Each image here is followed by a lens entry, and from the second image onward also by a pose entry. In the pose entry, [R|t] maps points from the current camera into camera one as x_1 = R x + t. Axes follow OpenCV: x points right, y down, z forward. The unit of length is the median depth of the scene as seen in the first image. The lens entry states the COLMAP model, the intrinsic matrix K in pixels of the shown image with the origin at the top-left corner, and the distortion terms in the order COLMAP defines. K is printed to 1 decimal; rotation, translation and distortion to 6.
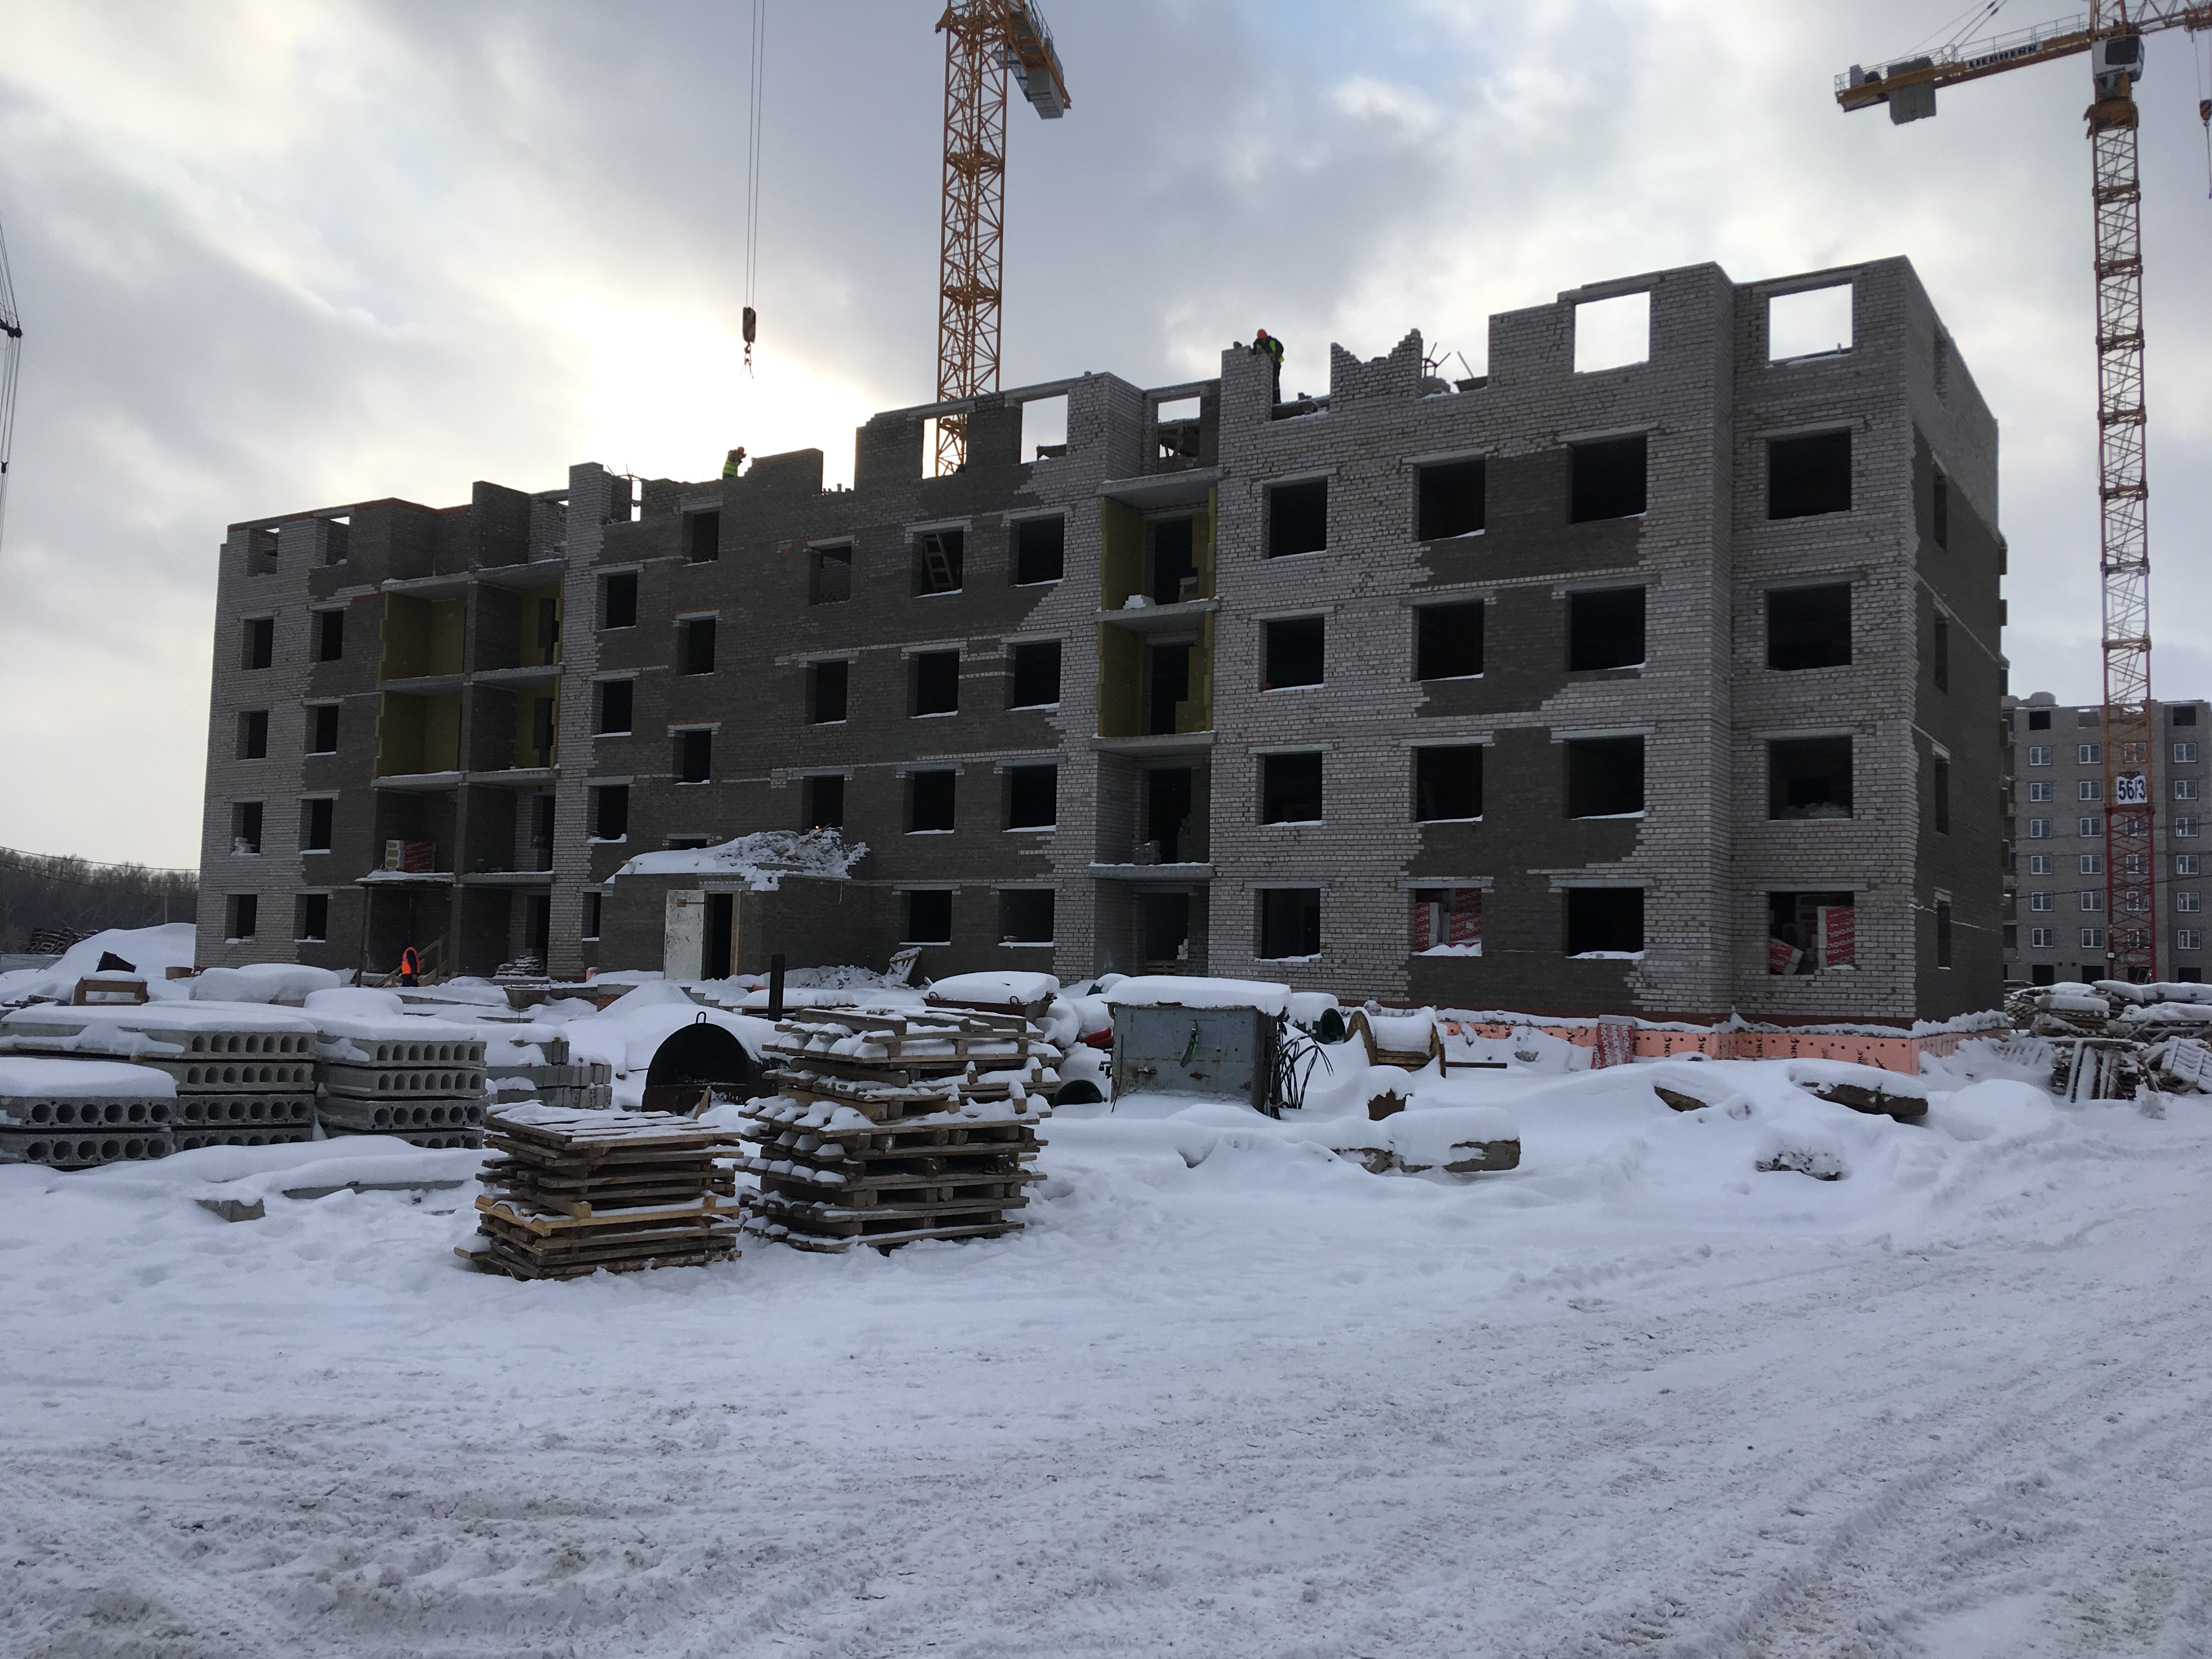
lens RADIAL K [[1884.0, 0, 1106.0], [0, 1884.0, 829.5], [0, 0, 1]] dist [0.028580, -0.005157]
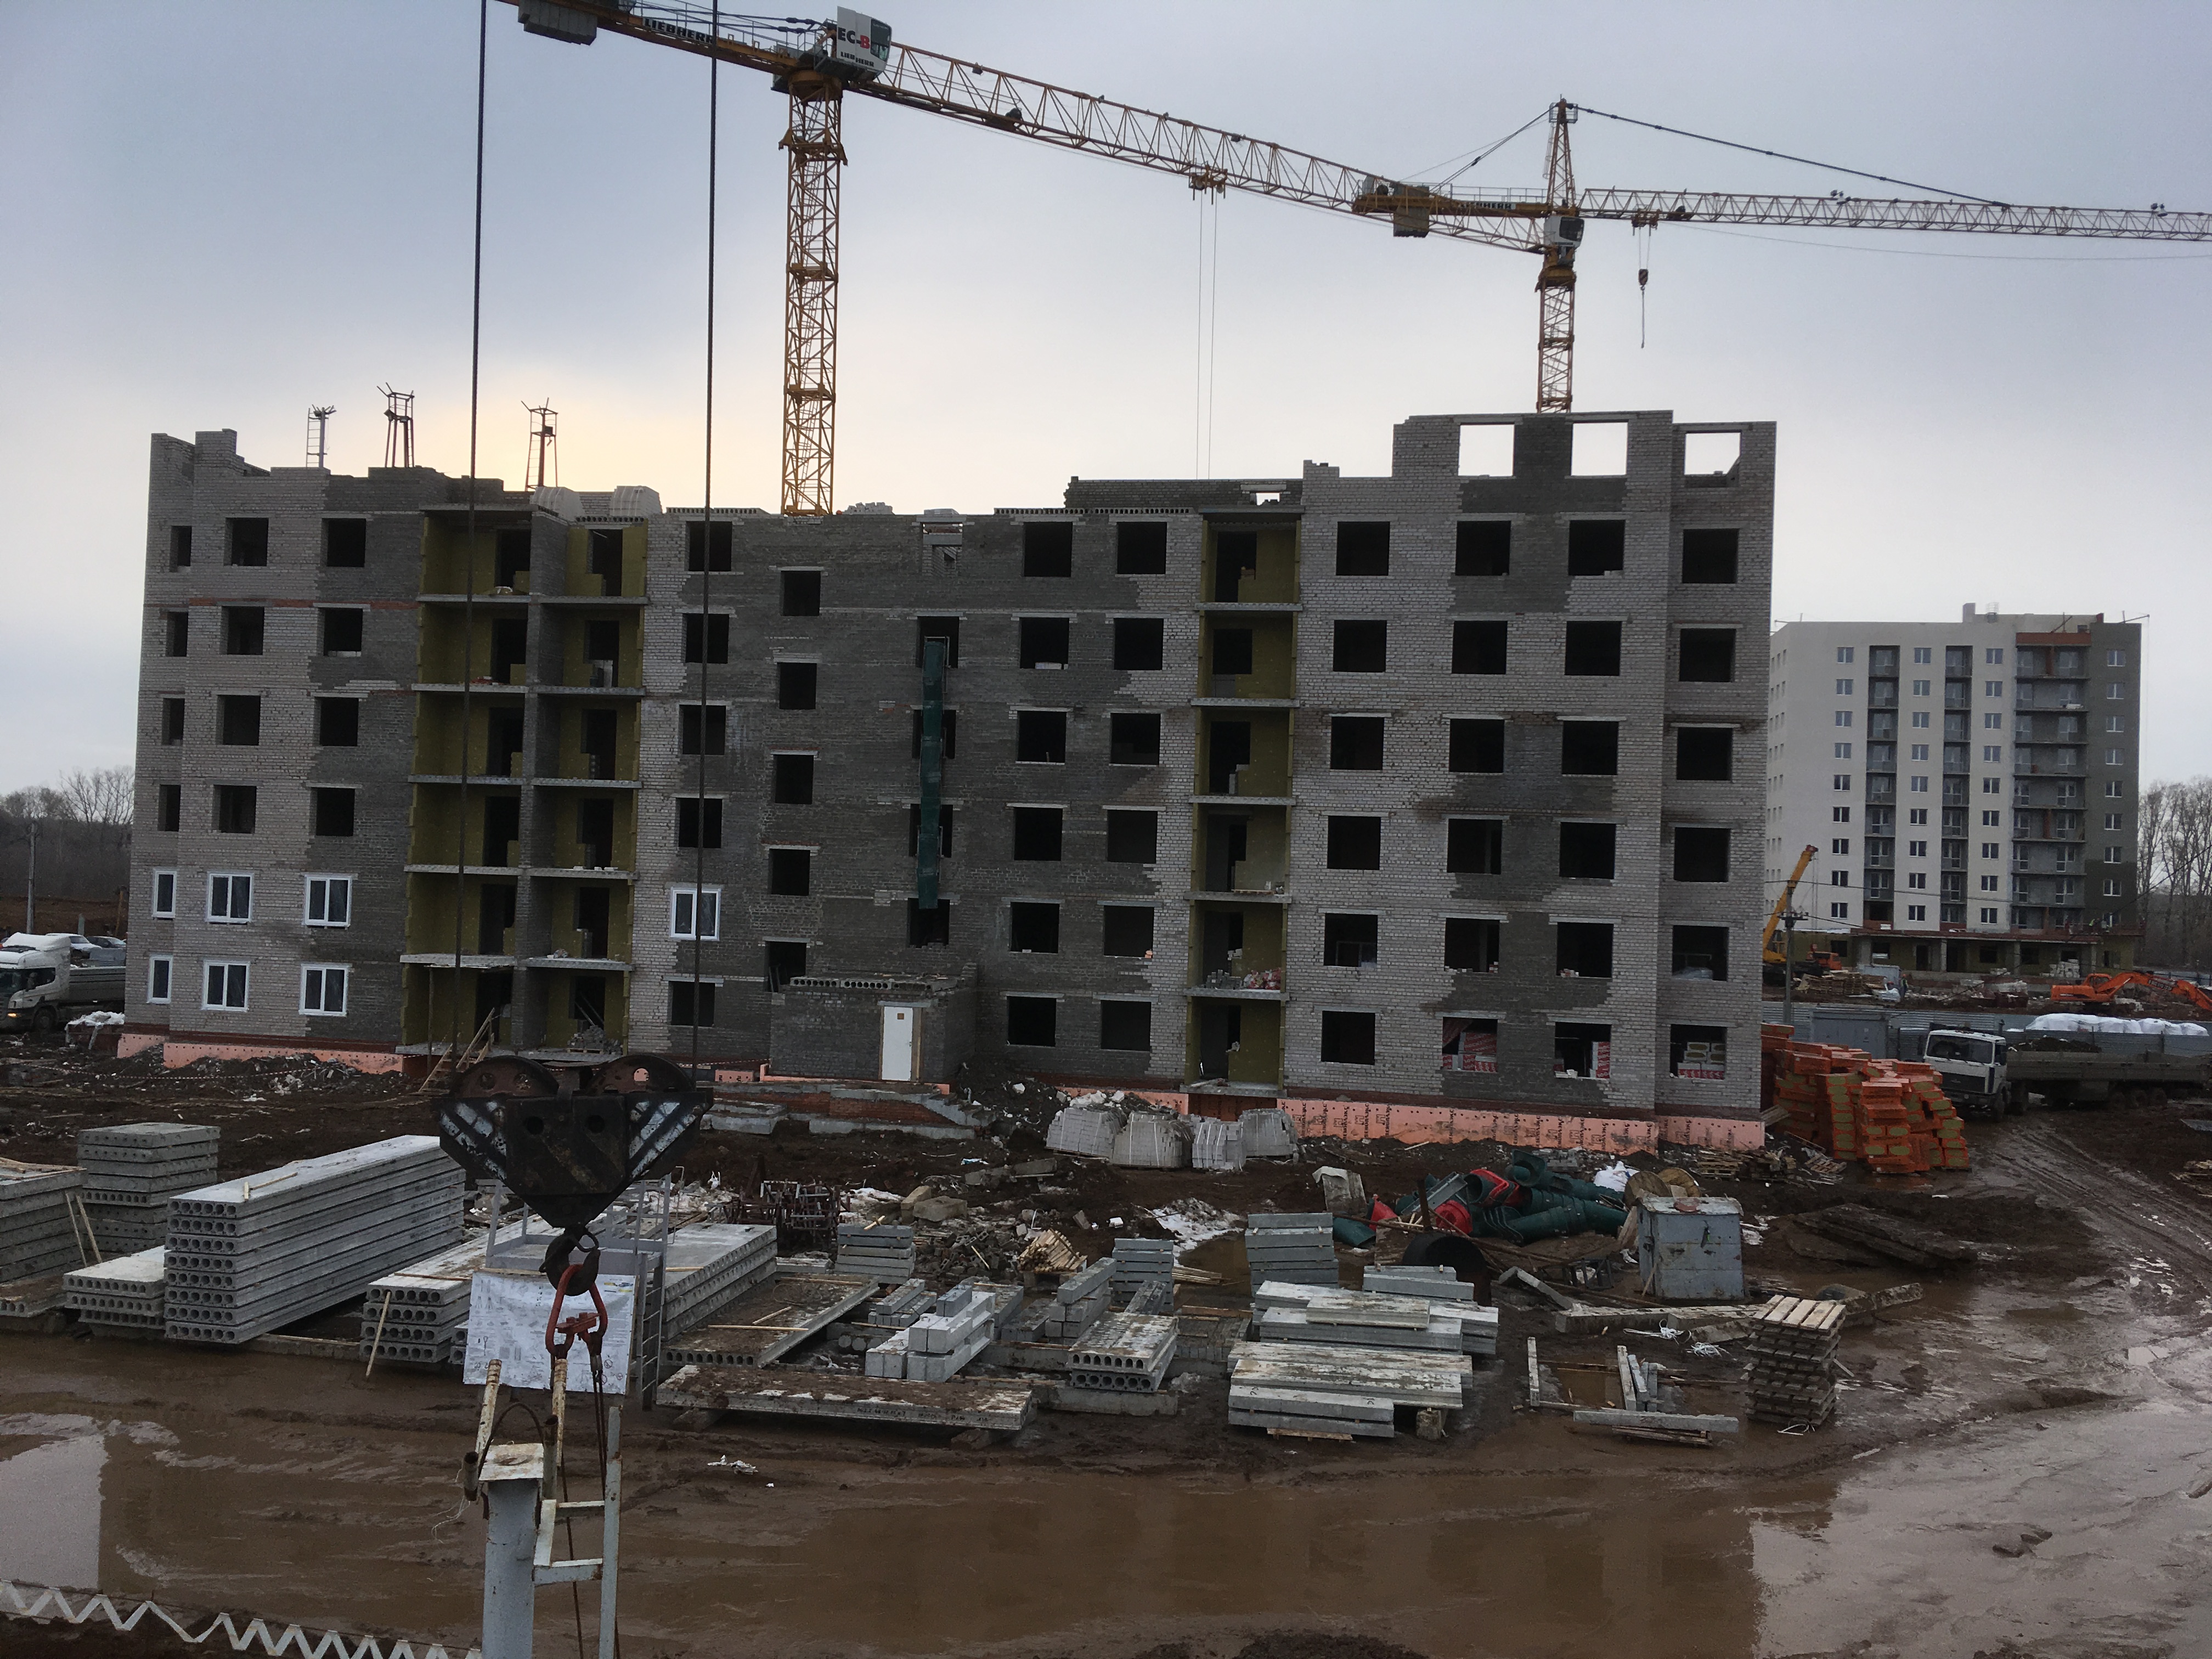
lens RADIAL K [[1884.0, 0, 1106.0], [0, 1884.0, 829.5], [0, 0, 1]] dist [0.028580, -0.005157]
pose [[0.917598, 0.007761, 0.397434, -0.617225], [-0.040977, 0.996330, 0.075152, -0.198435], [-0.395392, -0.085245, 0.914548, -0.200215]]
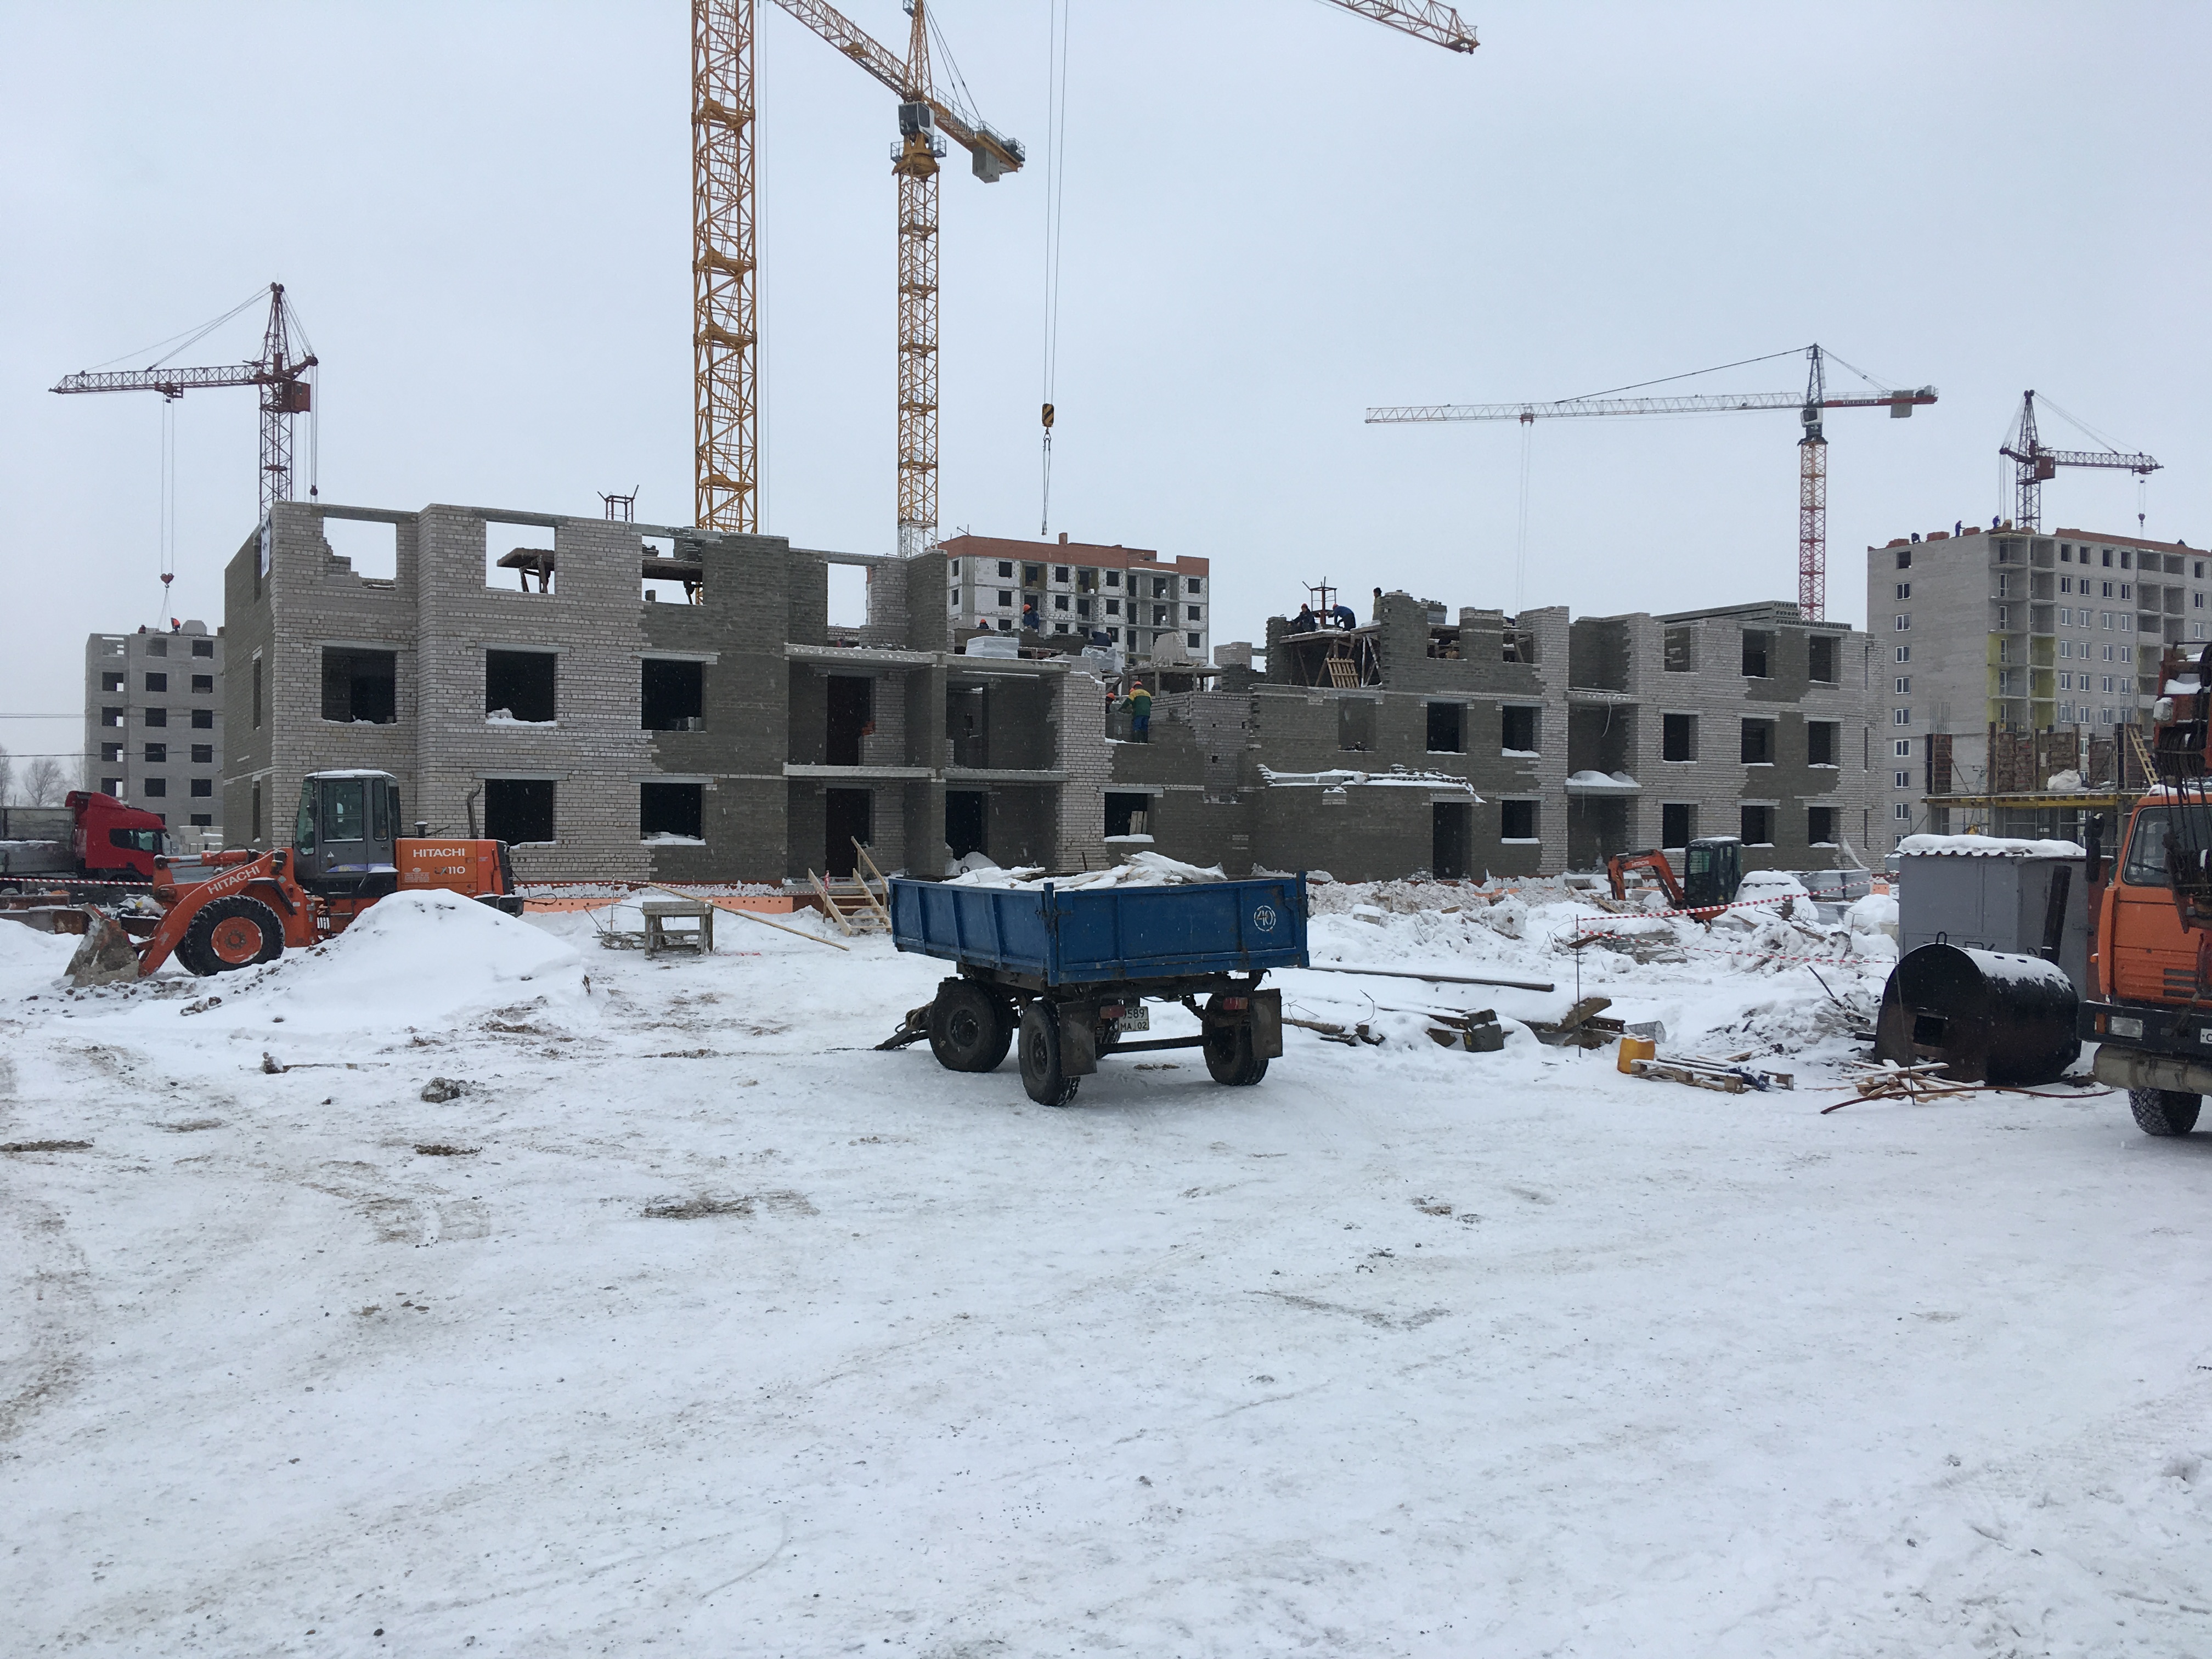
lens RADIAL K [[1884.0, 0, 1106.0], [0, 1884.0, 829.5], [0, 0, 1]] dist [0.028580, -0.005157]
pose [[0.478401, -0.025084, 0.877783, -1.437494], [-0.071670, 0.995142, 0.067499, -0.017721], [-0.875212, -0.095203, 0.474279, 0.662462]]
